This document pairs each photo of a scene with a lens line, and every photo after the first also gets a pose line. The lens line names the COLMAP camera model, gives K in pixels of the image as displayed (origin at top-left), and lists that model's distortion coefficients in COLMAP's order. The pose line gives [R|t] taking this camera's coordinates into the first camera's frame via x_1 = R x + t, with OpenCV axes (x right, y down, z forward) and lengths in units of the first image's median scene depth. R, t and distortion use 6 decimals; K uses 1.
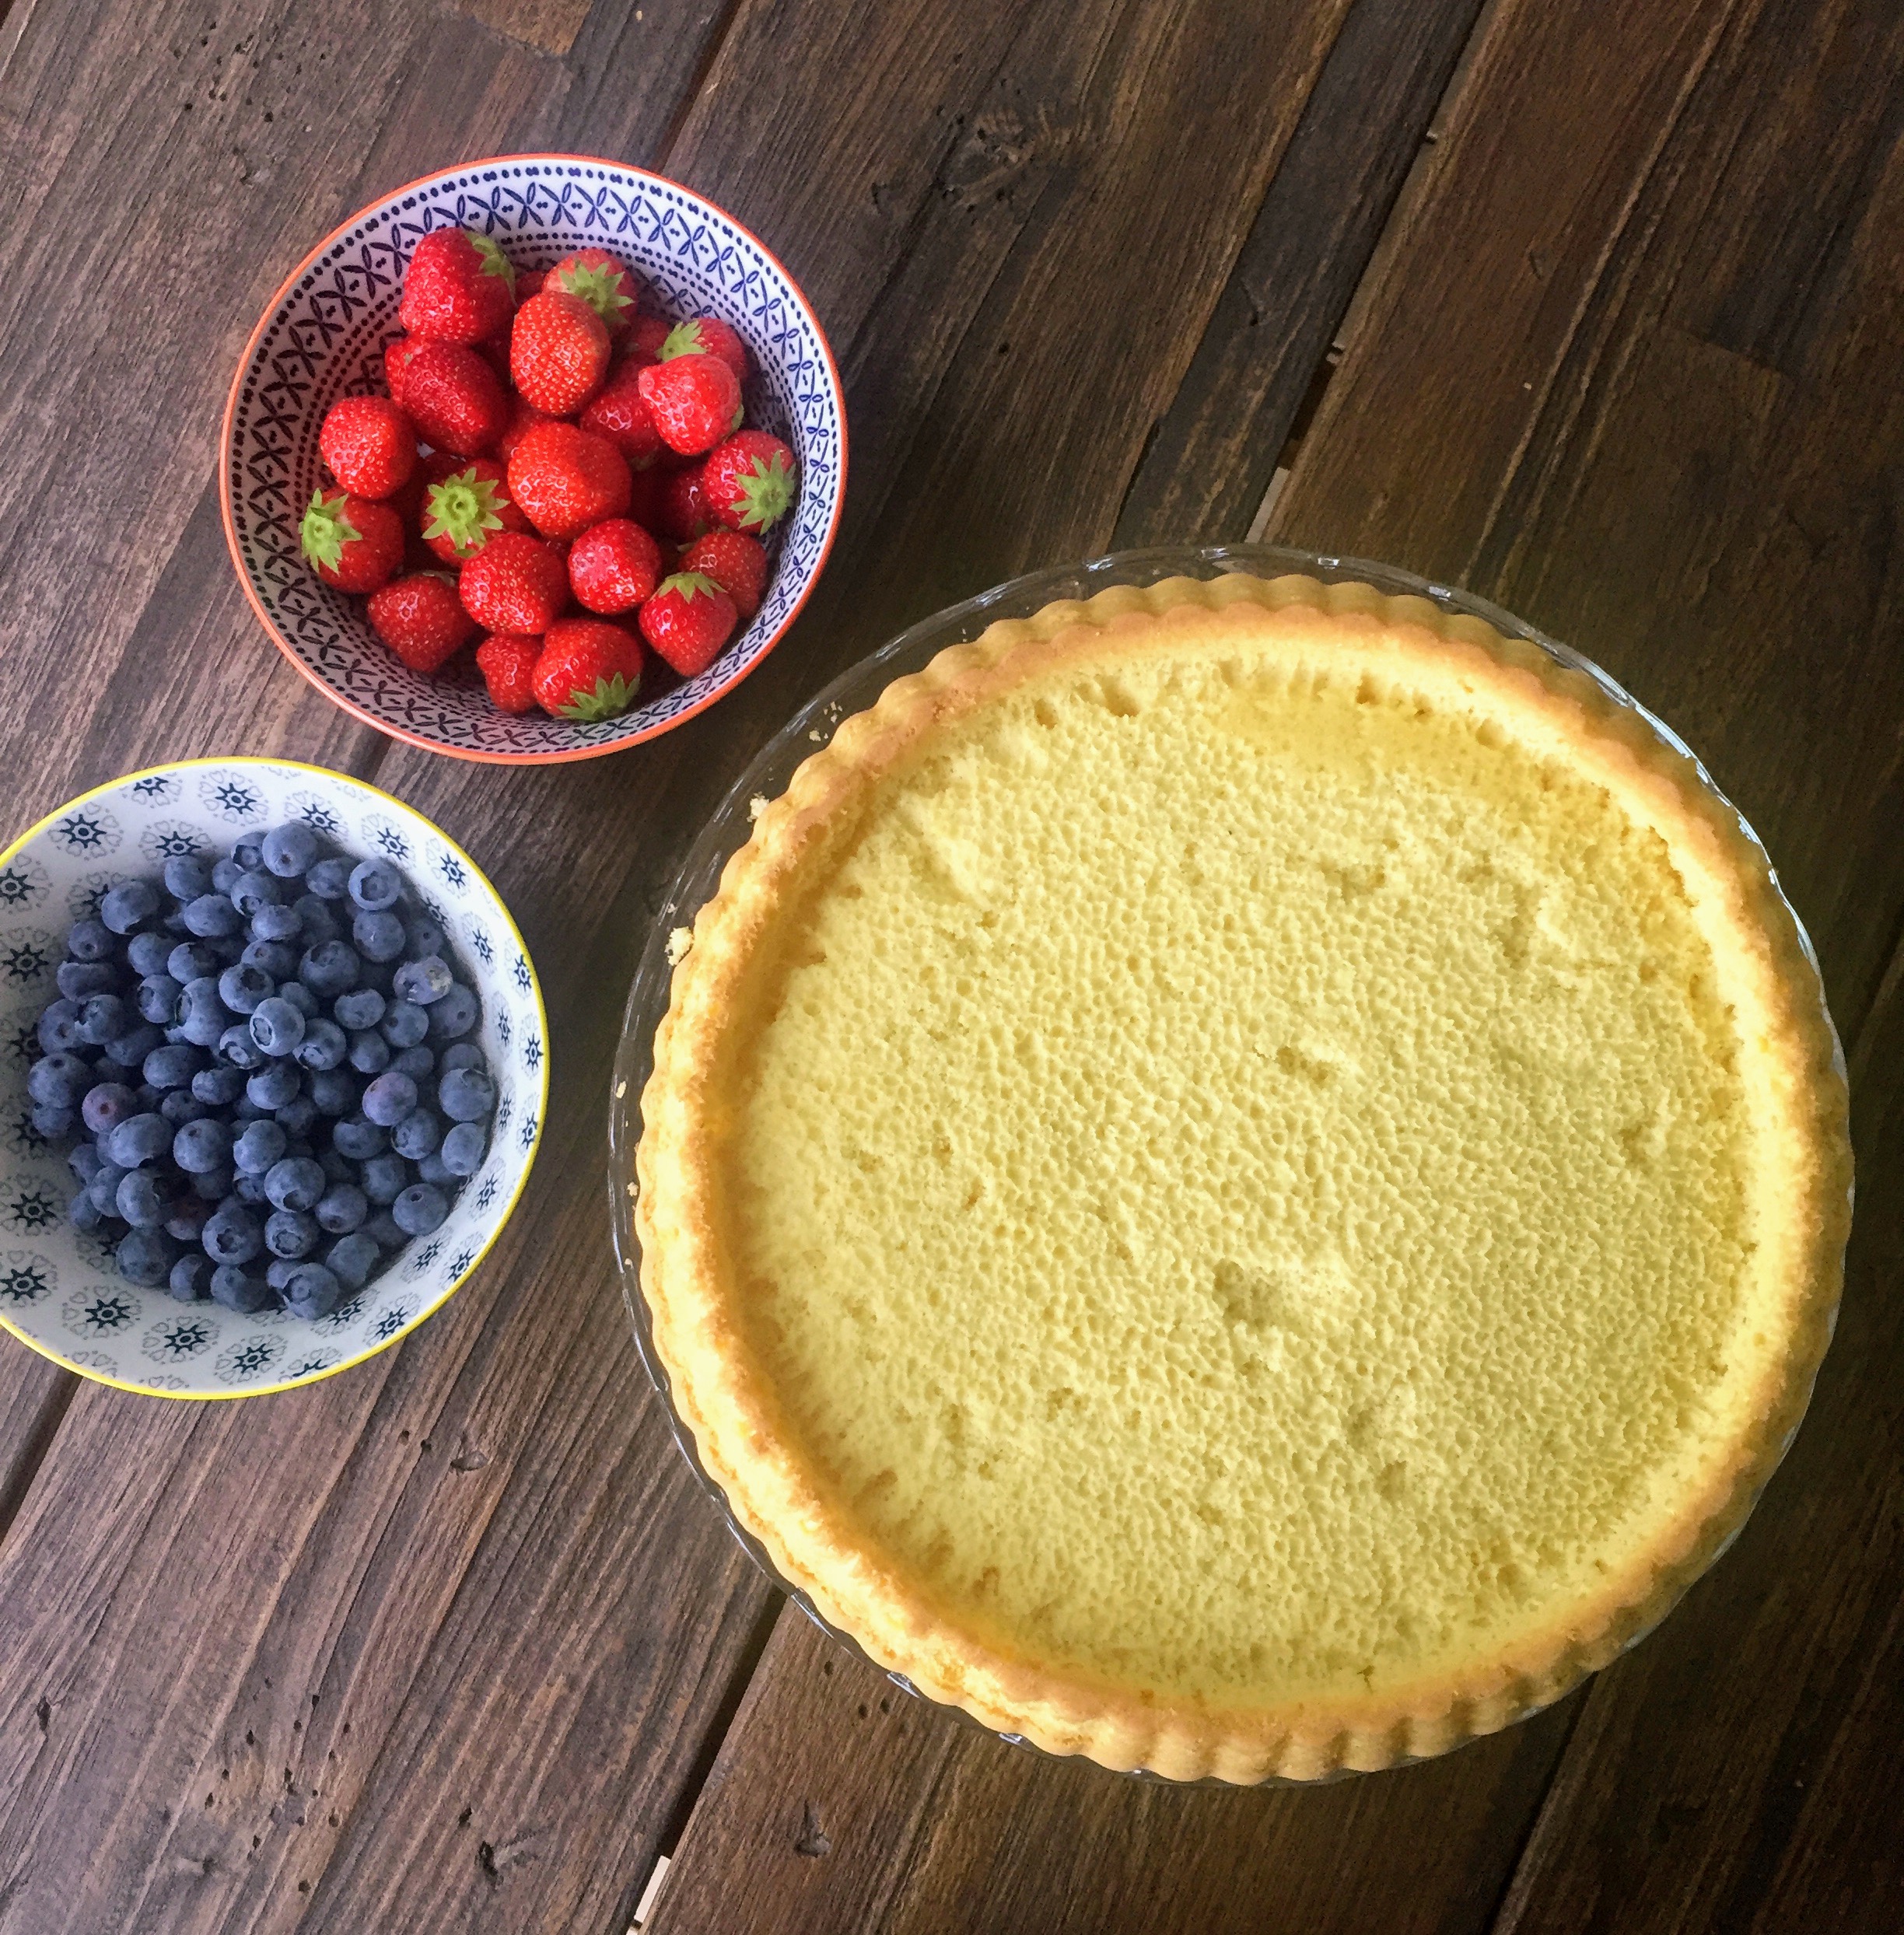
lens RADIAL K [[2125.3, 0, 952.0], [0, 2125.3, 967.5], [0, 0, 1]] dist [0.051864, -0.037429]
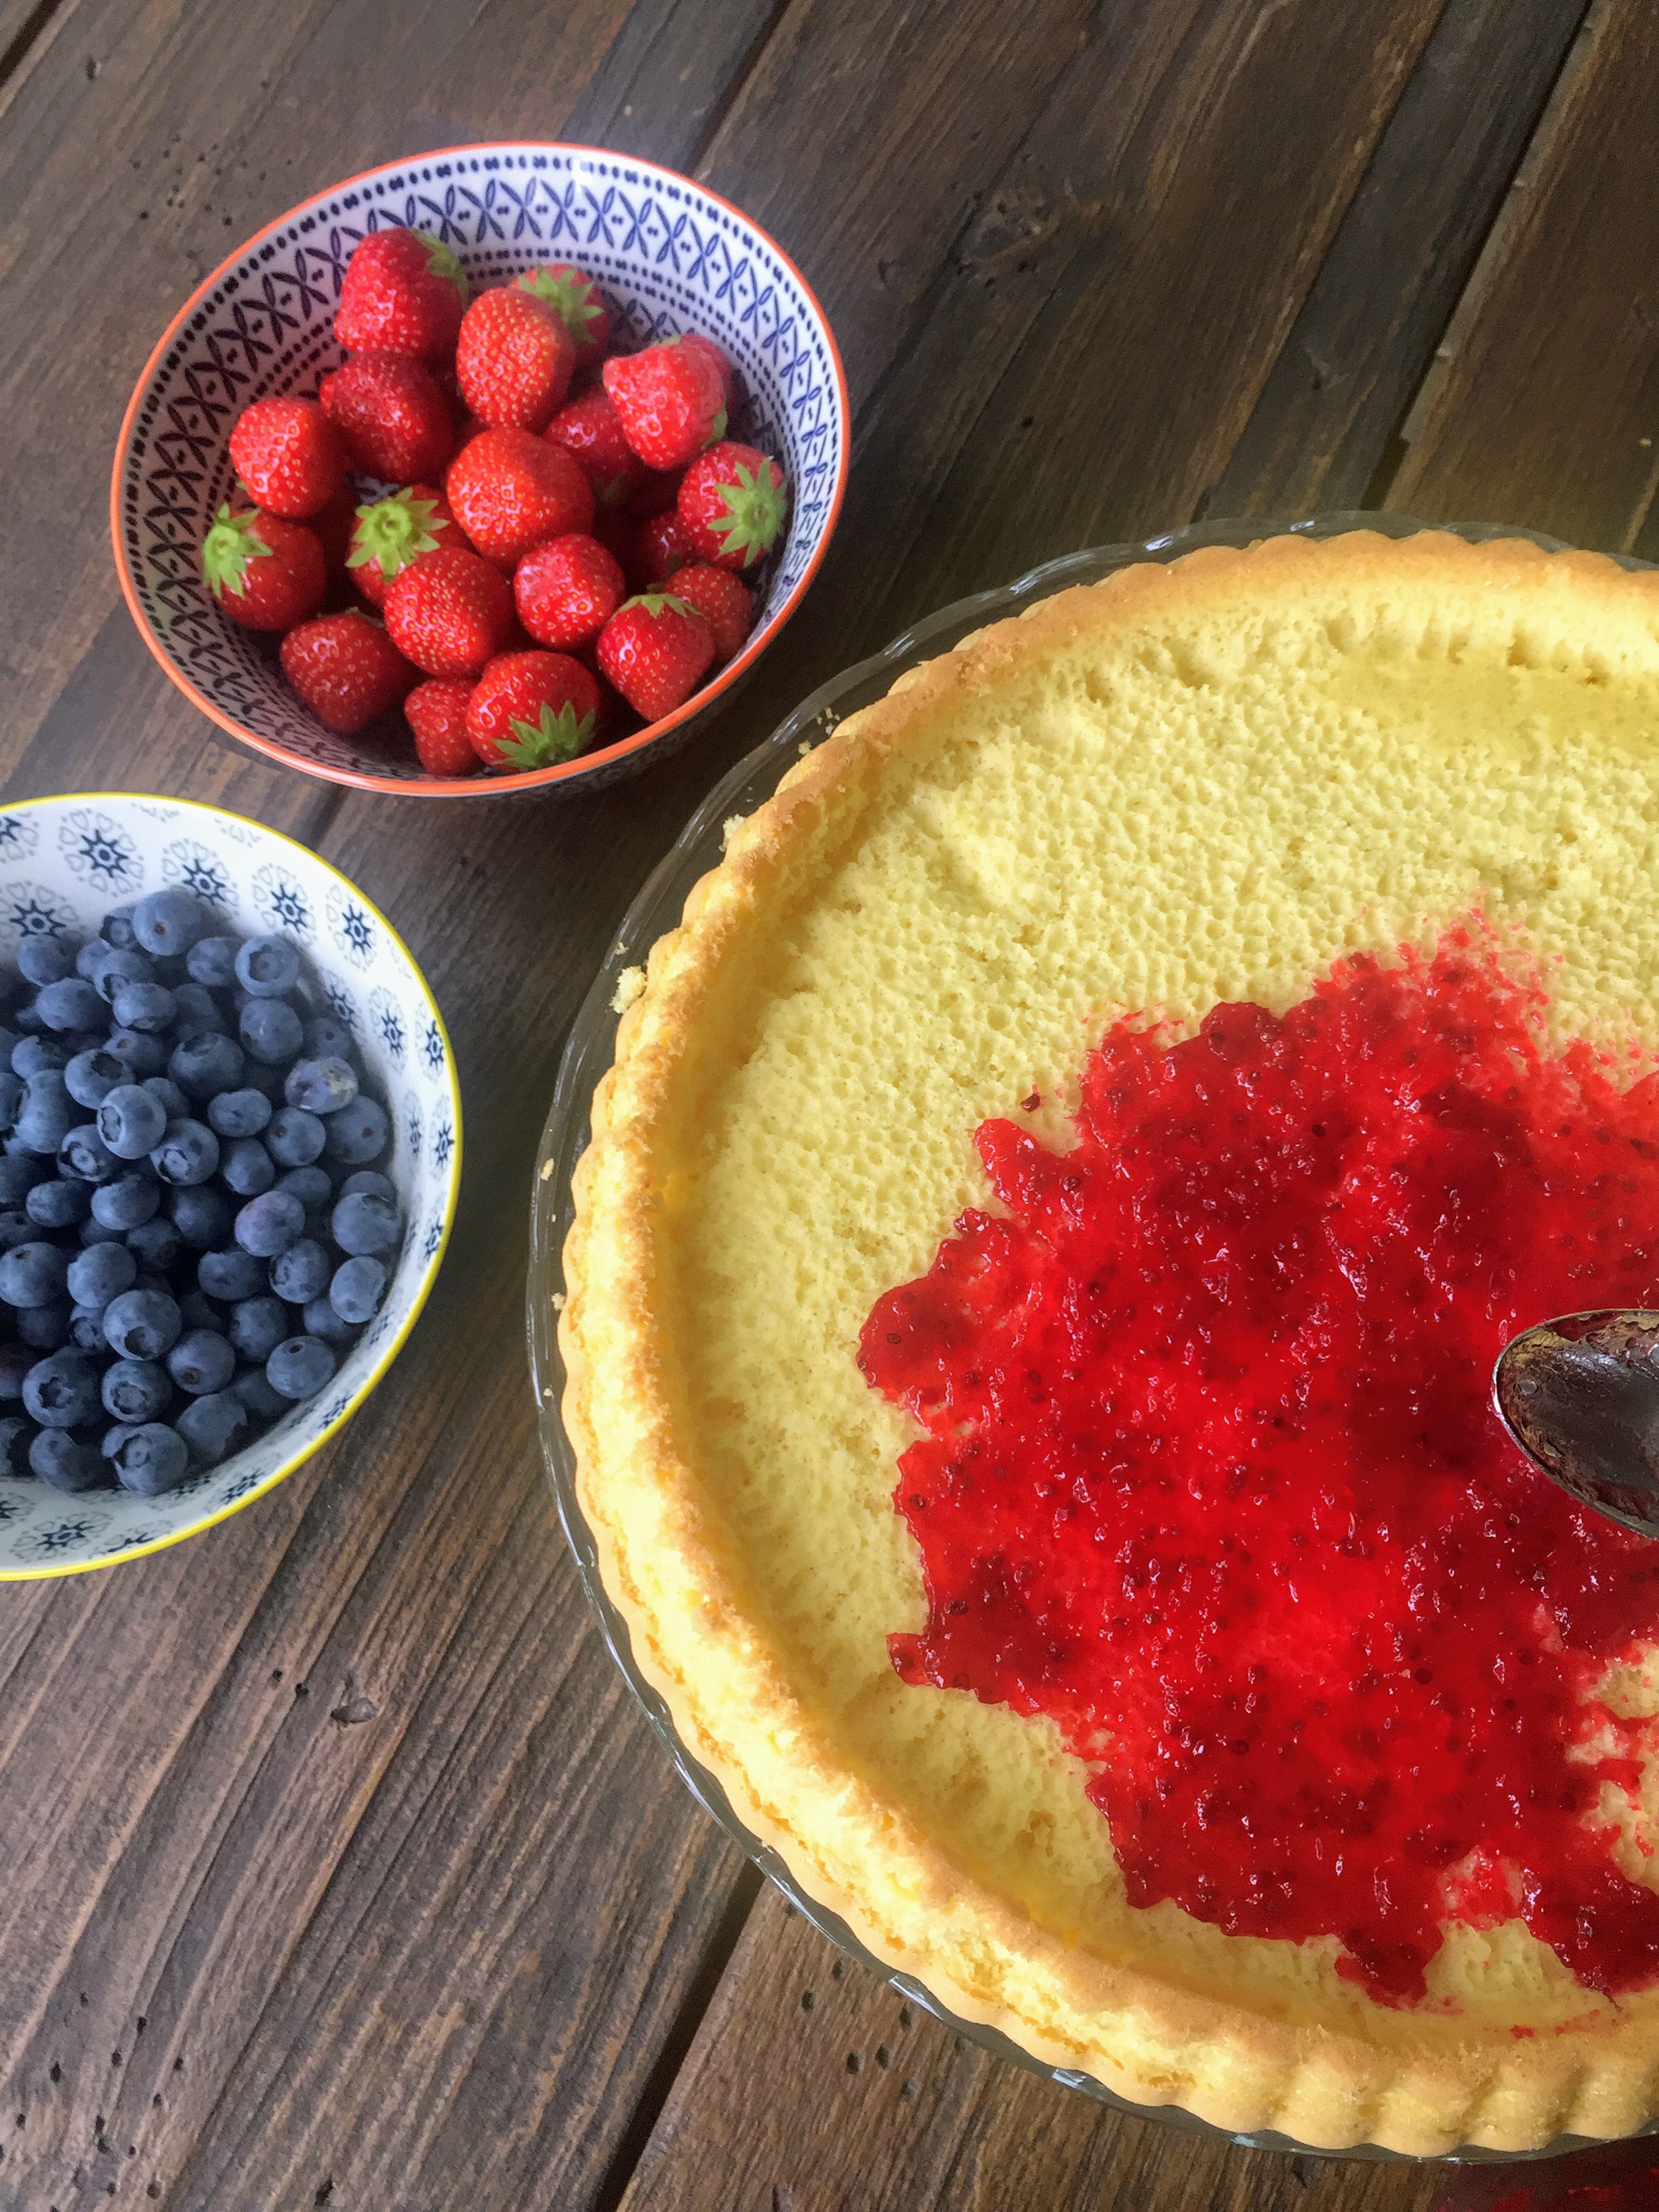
lens RADIAL K [[1960.1, 0, 829.5], [0, 1960.1, 1106.0], [0, 0, 1]] dist [0.066843, -0.115327]
pose [[0.998607, 0.003452, -0.052644, -0.015073], [-0.011750, 0.987348, -0.158135, 0.132103], [0.051432, 0.158534, 0.986013, 0.274479]]
